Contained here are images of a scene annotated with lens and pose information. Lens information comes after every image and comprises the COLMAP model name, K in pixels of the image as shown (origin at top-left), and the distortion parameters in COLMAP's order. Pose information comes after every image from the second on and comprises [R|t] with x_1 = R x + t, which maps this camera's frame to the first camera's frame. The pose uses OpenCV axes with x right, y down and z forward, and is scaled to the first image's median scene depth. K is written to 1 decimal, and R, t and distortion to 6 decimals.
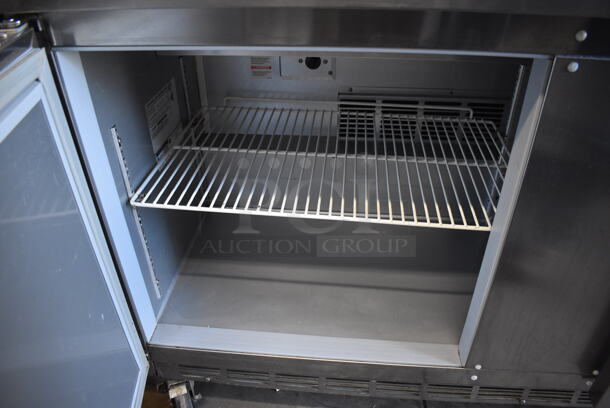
lens RADIAL K [[472.3, 0, 308.5], [0, 472.3, 194.1], [0, 0, 1]] dist [-0.085207, 0.005463]
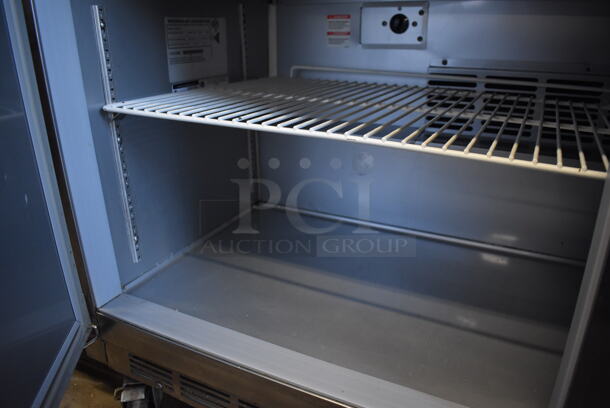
lens RADIAL K [[472.3, 0, 308.5], [0, 472.3, 194.1], [0, 0, 1]] dist [-0.085207, 0.005463]
pose [[0.932976, 0.129722, -0.335751, 0.179746], [-0.200331, 0.962113, -0.184950, 0.183606], [0.299038, 0.239815, 0.923615, 0.314003]]
